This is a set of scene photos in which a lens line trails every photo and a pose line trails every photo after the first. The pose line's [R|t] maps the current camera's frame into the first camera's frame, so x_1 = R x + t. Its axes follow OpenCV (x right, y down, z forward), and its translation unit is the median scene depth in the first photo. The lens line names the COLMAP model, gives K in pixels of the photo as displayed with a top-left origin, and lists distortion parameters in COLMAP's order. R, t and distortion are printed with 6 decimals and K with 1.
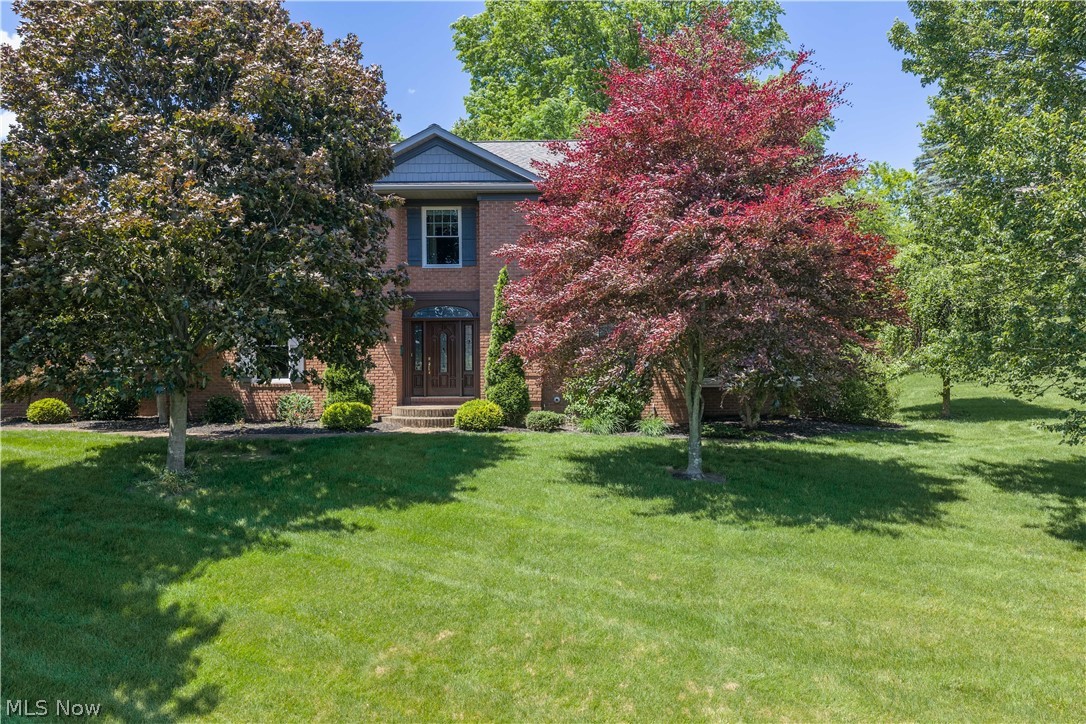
lens RADIAL K [[895.1, 0, 547.3], [0, 895.1, 380.9], [0, 0, 1]] dist [0.002314, -0.000574]
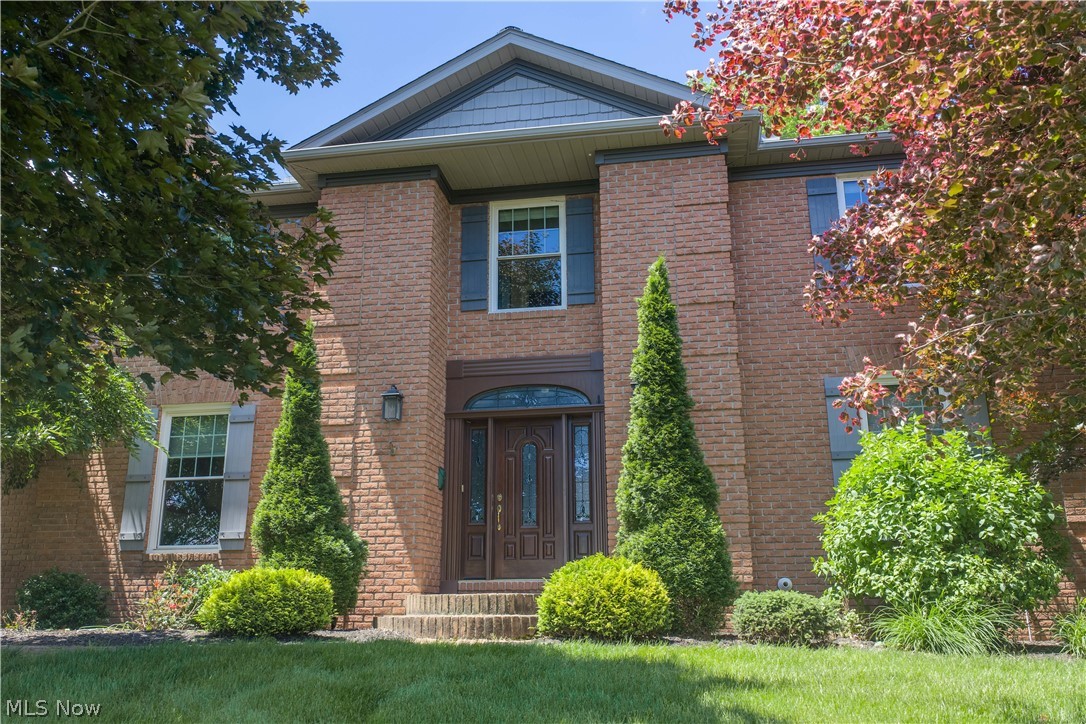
lens RADIAL K [[902.2, 0, 539.9], [0, 902.2, 365.7], [0, 0, 1]] dist [0.013234, -0.025790]
pose [[0.988380, -0.038885, -0.146947, -0.041012], [-0.005554, 0.956842, -0.290555, 0.050373], [0.151903, 0.287994, 0.945508, 0.574156]]
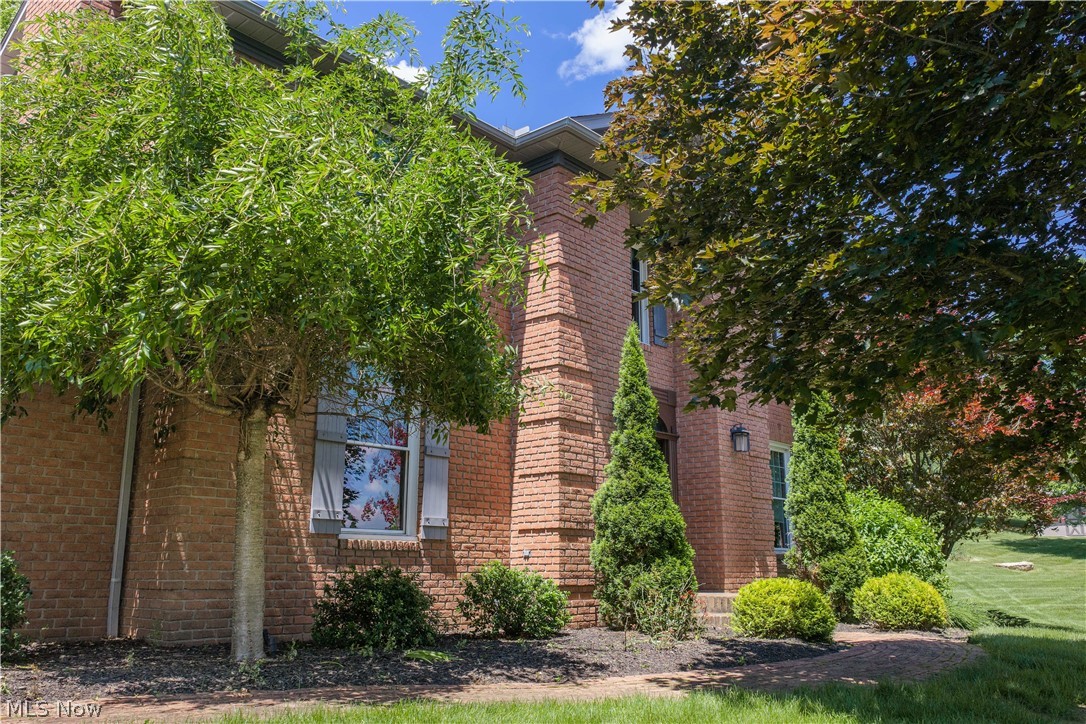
lens RADIAL K [[902.2, 0, 539.9], [0, 902.2, 365.7], [0, 0, 1]] dist [0.013234, -0.025790]
pose [[0.641235, 0.179128, 0.746144, -0.614799], [0.015543, 0.969140, -0.246020, 0.028438], [-0.767187, 0.169354, 0.618663, 0.745693]]
